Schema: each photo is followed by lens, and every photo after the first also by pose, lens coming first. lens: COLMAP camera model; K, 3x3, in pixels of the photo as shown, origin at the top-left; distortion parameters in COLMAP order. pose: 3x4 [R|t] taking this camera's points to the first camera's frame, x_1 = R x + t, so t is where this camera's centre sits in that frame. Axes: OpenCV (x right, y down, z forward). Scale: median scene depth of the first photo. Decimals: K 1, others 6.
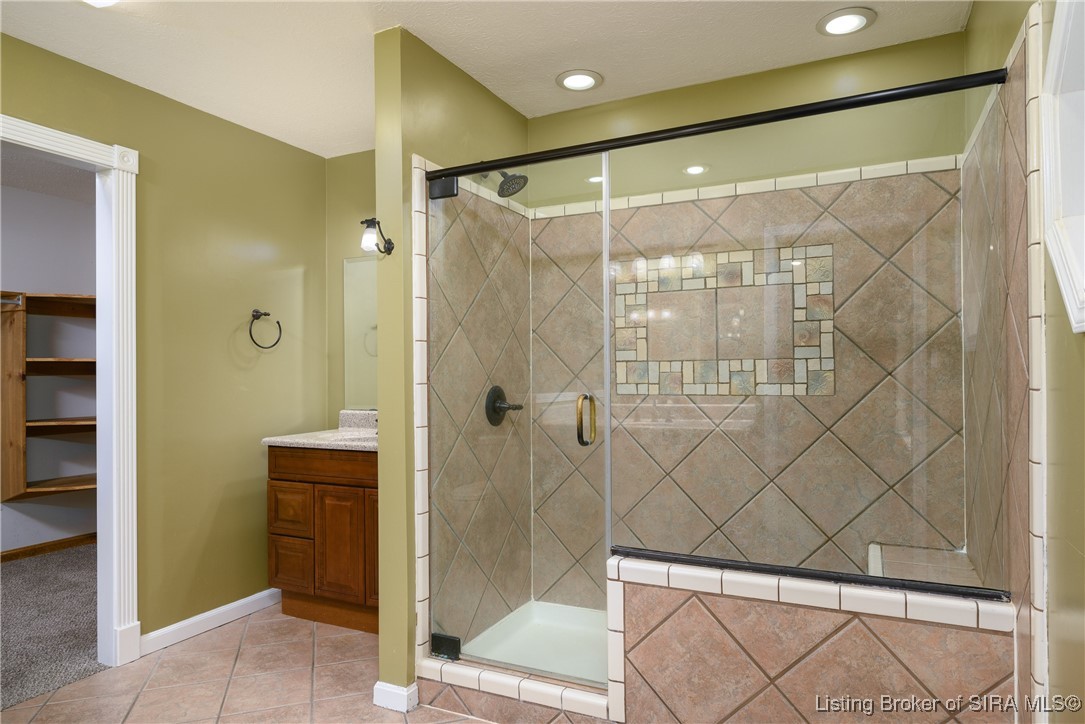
lens RADIAL K [[665.3, 0, 545.5], [0, 665.3, 366.7], [0, 0, 1]] dist [-0.001567, -0.001290]
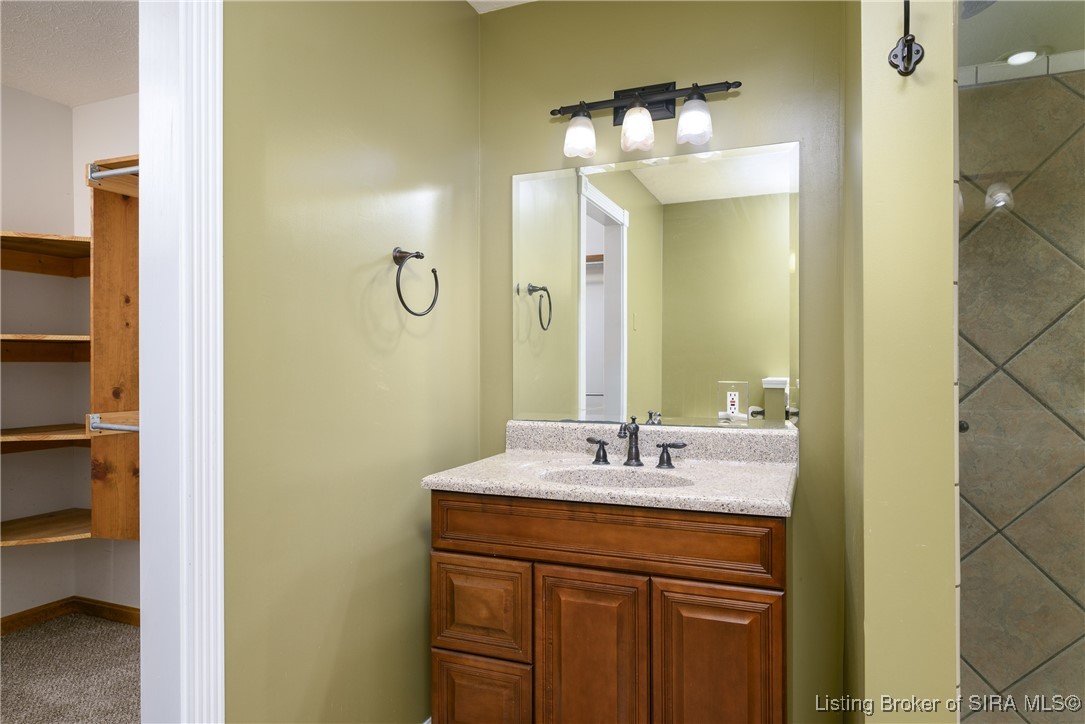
lens RADIAL K [[665.3, 0, 539.8], [0, 665.3, 364.4], [0, 0, 1]] dist [-0.001567, -0.001290]
pose [[0.998101, 0.005684, 0.061341, -0.368878], [-0.006278, 0.999935, 0.009491, 0.008433], [-0.061283, -0.009858, 0.998072, 0.449073]]
